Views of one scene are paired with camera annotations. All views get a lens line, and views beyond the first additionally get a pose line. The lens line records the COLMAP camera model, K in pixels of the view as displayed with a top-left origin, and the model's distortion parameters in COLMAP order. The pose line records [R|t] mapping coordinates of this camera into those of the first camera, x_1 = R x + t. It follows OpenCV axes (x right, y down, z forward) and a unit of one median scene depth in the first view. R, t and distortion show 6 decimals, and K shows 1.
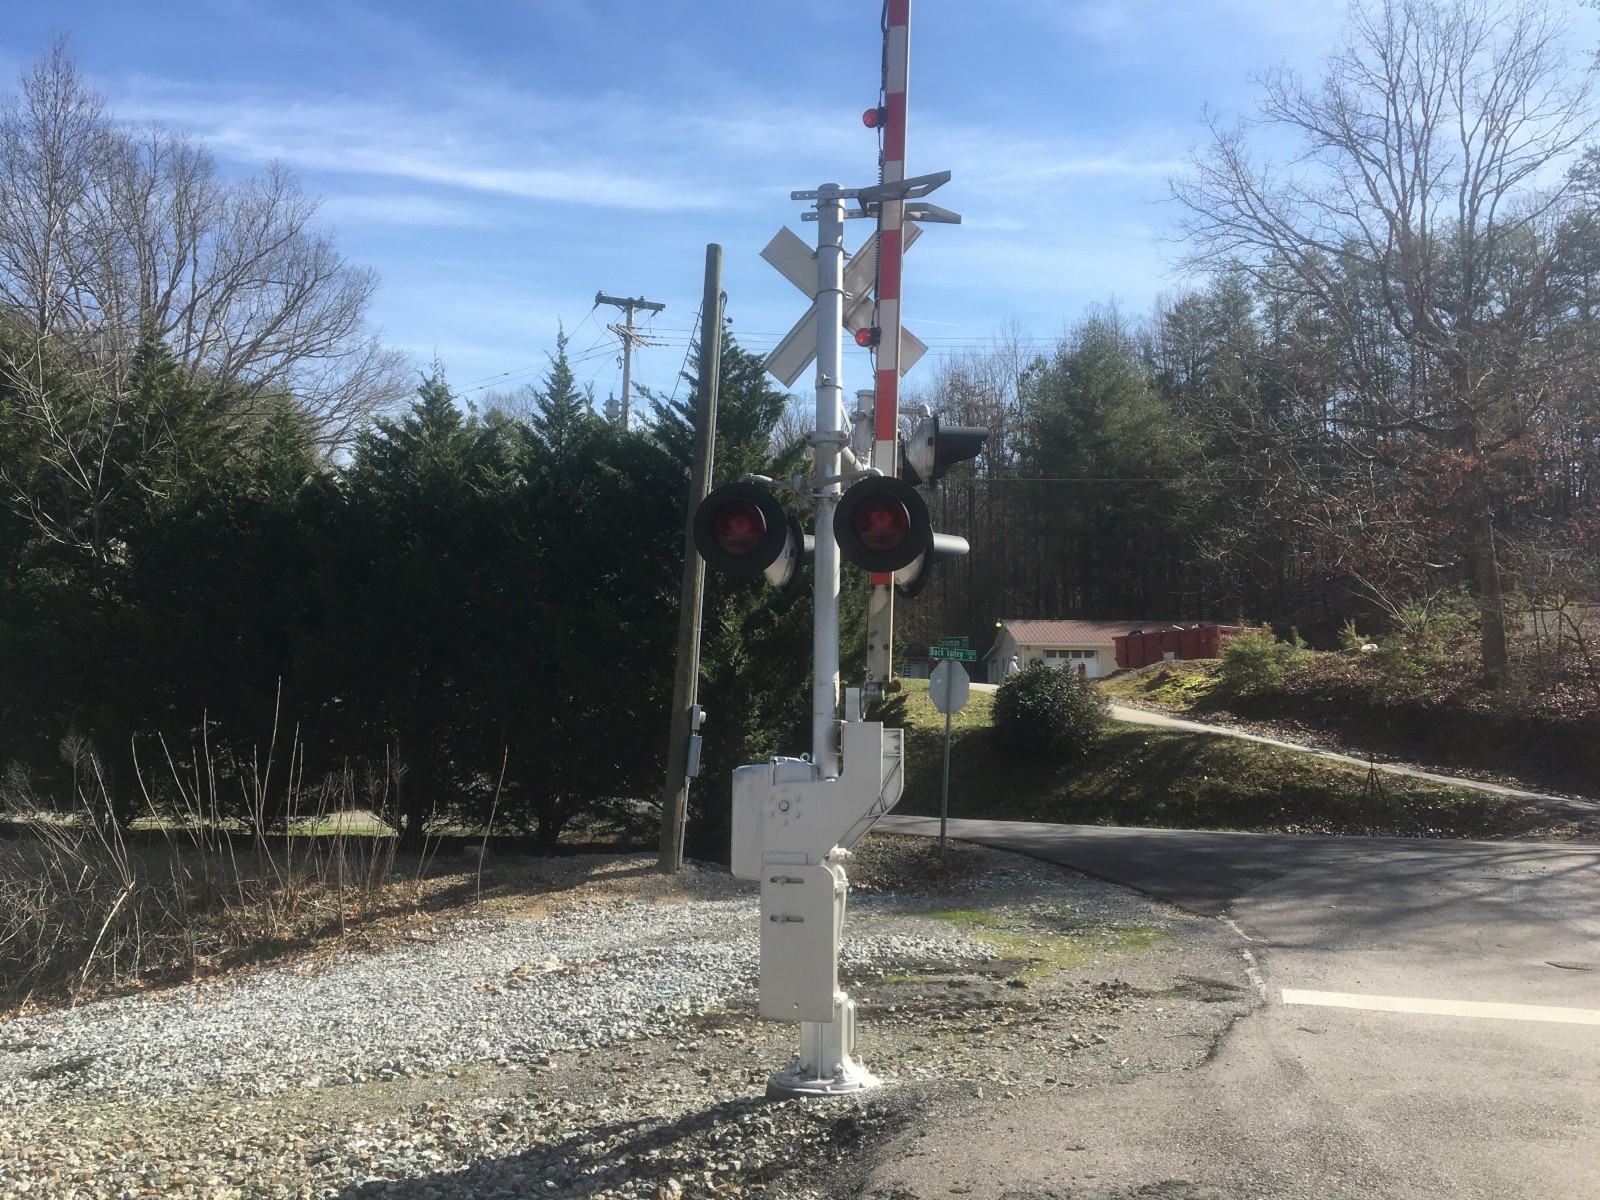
lens RADIAL K [[1325.9, 0, 783.9], [0, 1325.9, 597.4], [0, 0, 1]] dist [0.095505, -0.145576]
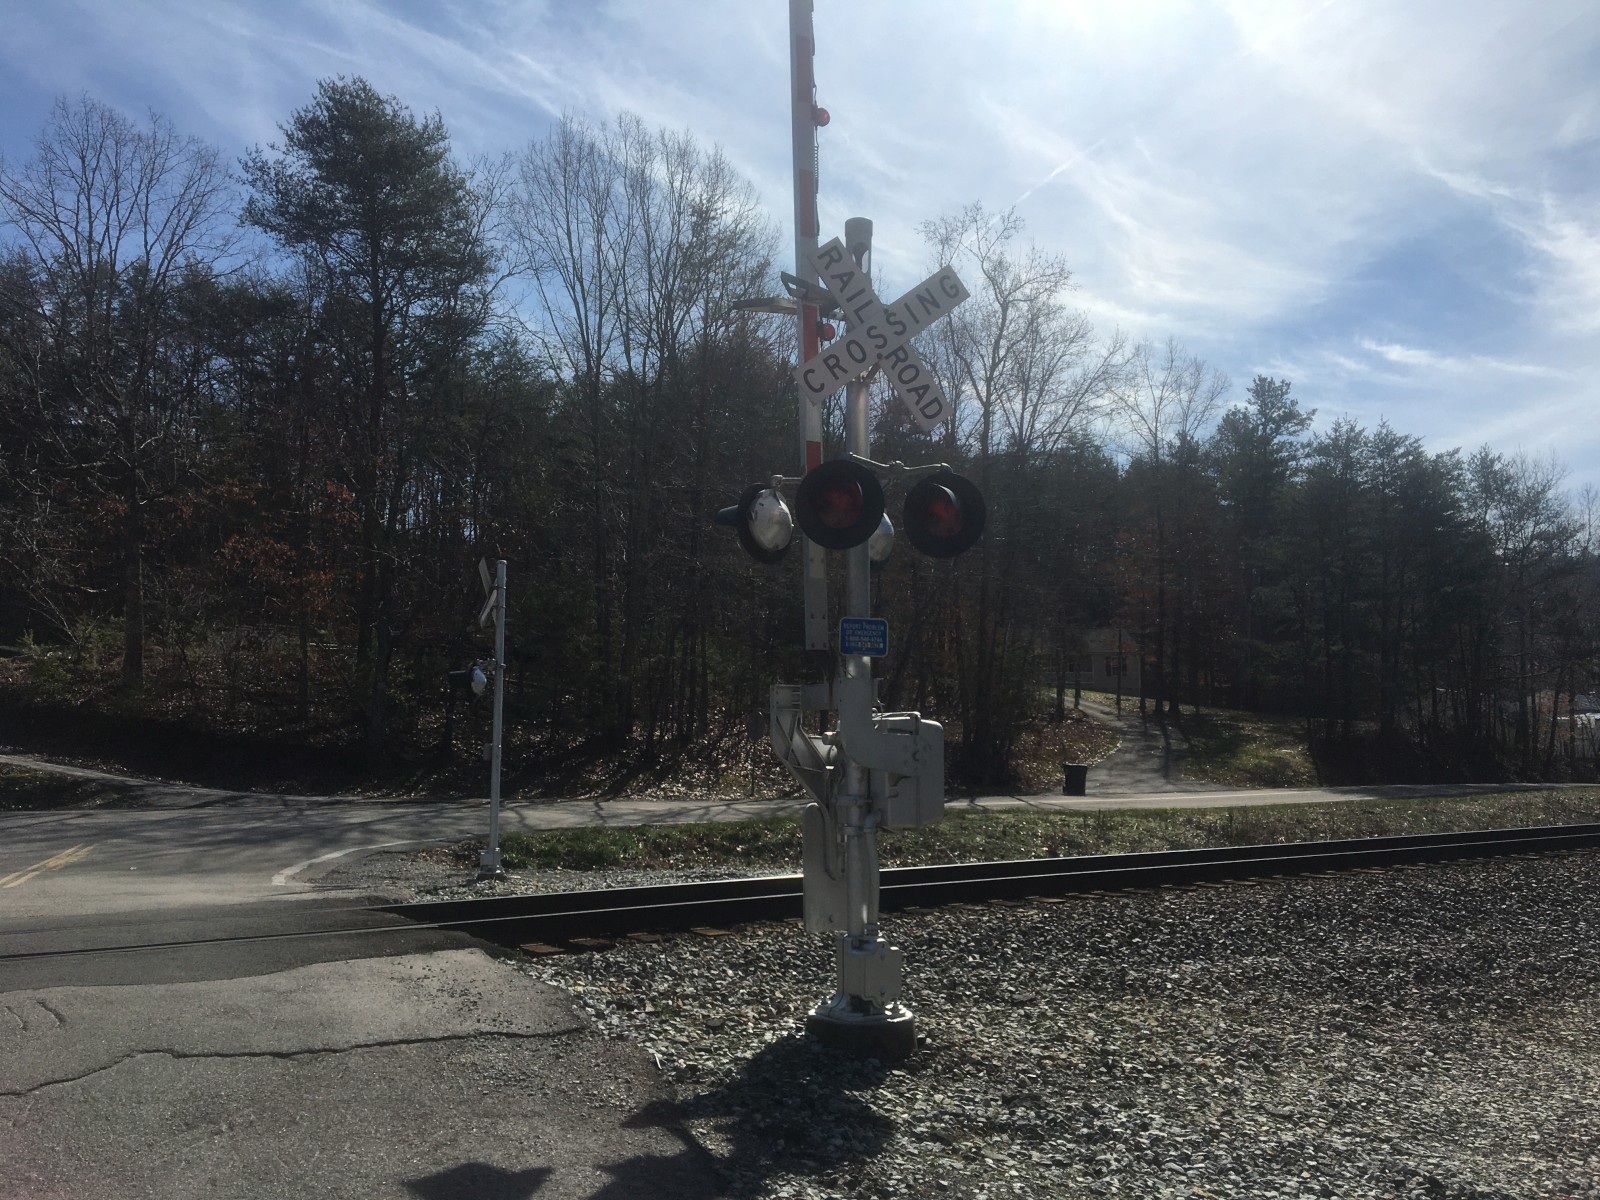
lens RADIAL K [[1325.9, 0, 783.9], [0, 1325.9, 597.4], [0, 0, 1]] dist [0.095505, -0.145576]
pose [[0.676510, 0.079522, 0.732127, 0.024899], [-0.079059, 0.996250, -0.035158, -0.024378], [-0.732177, -0.034096, 0.680260, -0.272434]]
